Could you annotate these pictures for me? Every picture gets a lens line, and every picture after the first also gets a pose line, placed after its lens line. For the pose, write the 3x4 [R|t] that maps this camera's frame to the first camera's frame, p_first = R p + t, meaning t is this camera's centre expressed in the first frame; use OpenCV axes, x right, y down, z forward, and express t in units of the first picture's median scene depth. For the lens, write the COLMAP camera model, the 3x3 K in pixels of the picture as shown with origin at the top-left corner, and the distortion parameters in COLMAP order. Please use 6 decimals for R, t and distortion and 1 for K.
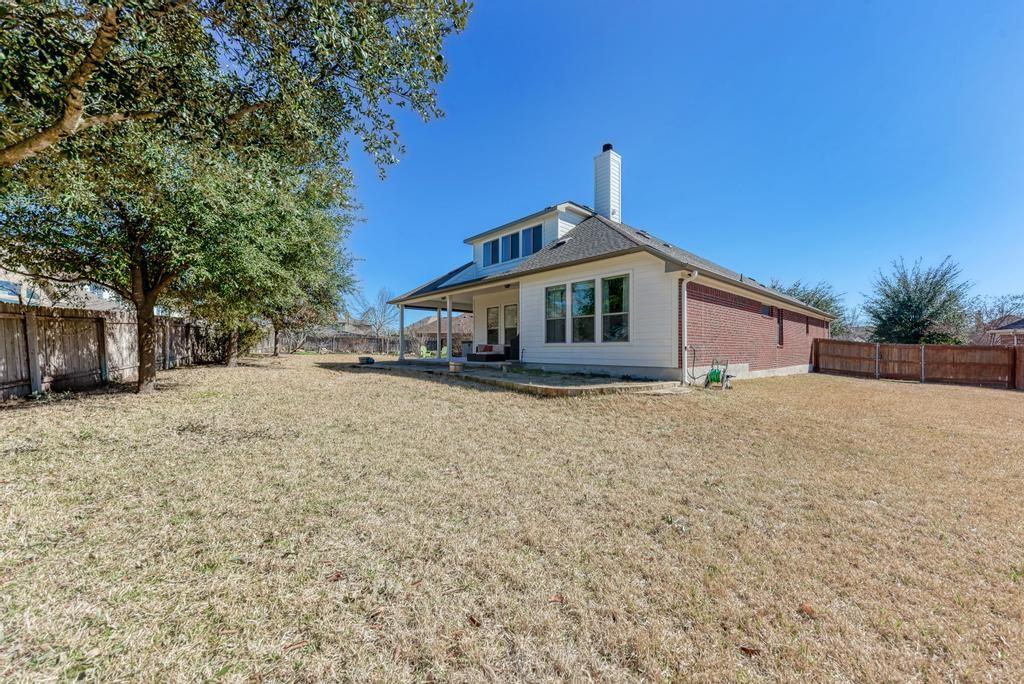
lens RADIAL K [[373.0, 0, 517.3], [0, 373.0, 343.8], [0, 0, 1]] dist [-0.003581, -0.000380]
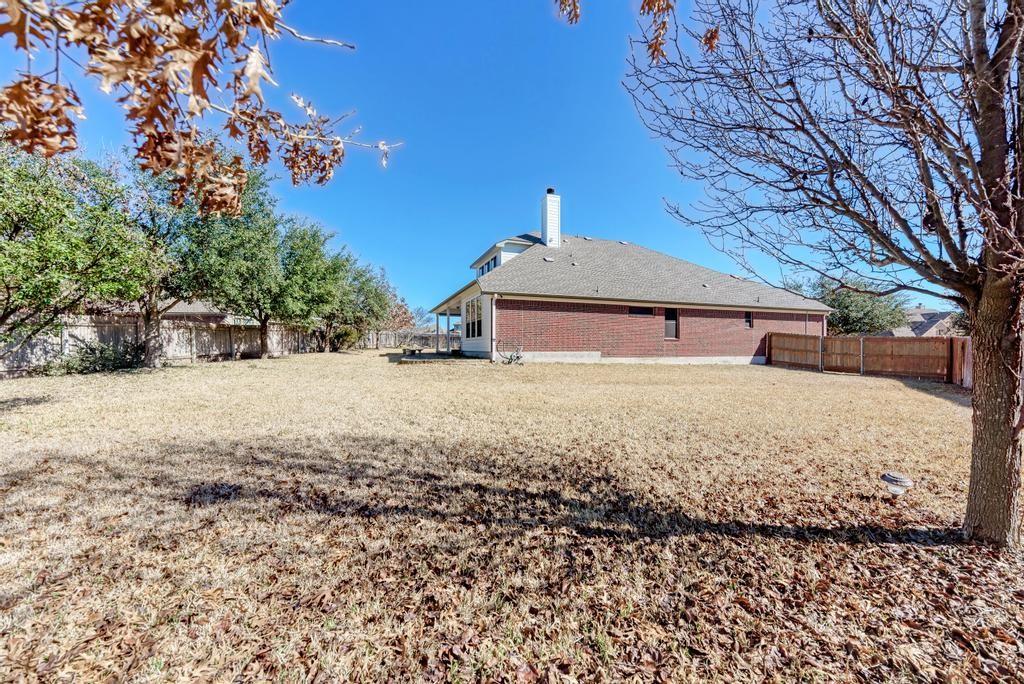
lens RADIAL K [[373.0, 0, 505.3], [0, 373.0, 342.6], [0, 0, 1]] dist [-0.003581, -0.000380]
pose [[0.926727, -0.005262, -0.375699, 0.593297], [0.005274, 0.999986, -0.000995, 0.013836], [0.375698, -0.001059, 0.926741, -0.289568]]
